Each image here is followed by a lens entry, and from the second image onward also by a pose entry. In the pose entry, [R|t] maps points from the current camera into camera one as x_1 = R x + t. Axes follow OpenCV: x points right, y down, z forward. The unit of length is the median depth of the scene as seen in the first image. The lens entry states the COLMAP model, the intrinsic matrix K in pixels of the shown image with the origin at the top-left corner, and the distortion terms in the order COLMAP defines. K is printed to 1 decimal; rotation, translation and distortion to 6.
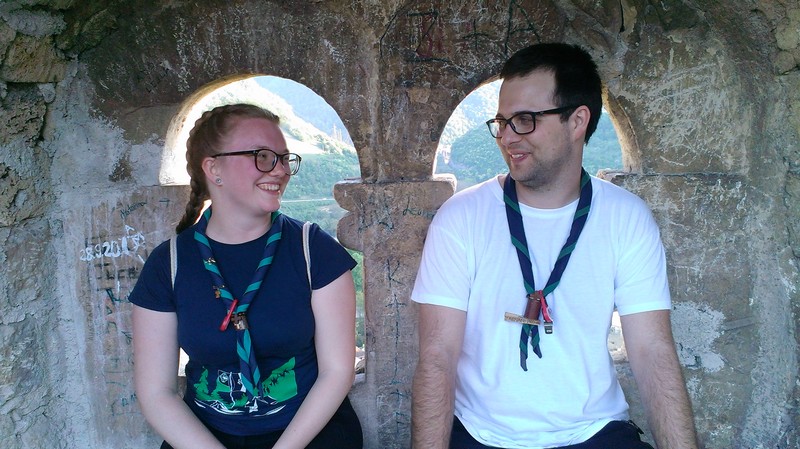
lens RADIAL K [[635.1, 0, 400.4], [0, 635.1, 223.3], [0, 0, 1]] dist [-0.004877, -0.019876]
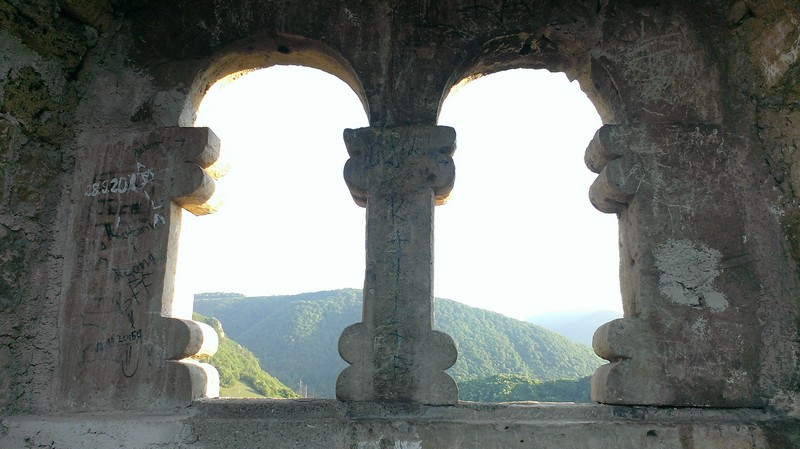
lens RADIAL K [[635.1, 0, 399.8], [0, 635.1, 226.2], [0, 0, 1]] dist [-0.004877, -0.019876]
pose [[0.998343, 0.044841, 0.036063, -0.043037], [-0.028757, 0.931622, -0.362289, 0.486413], [-0.049842, 0.360651, 0.931368, 0.060039]]
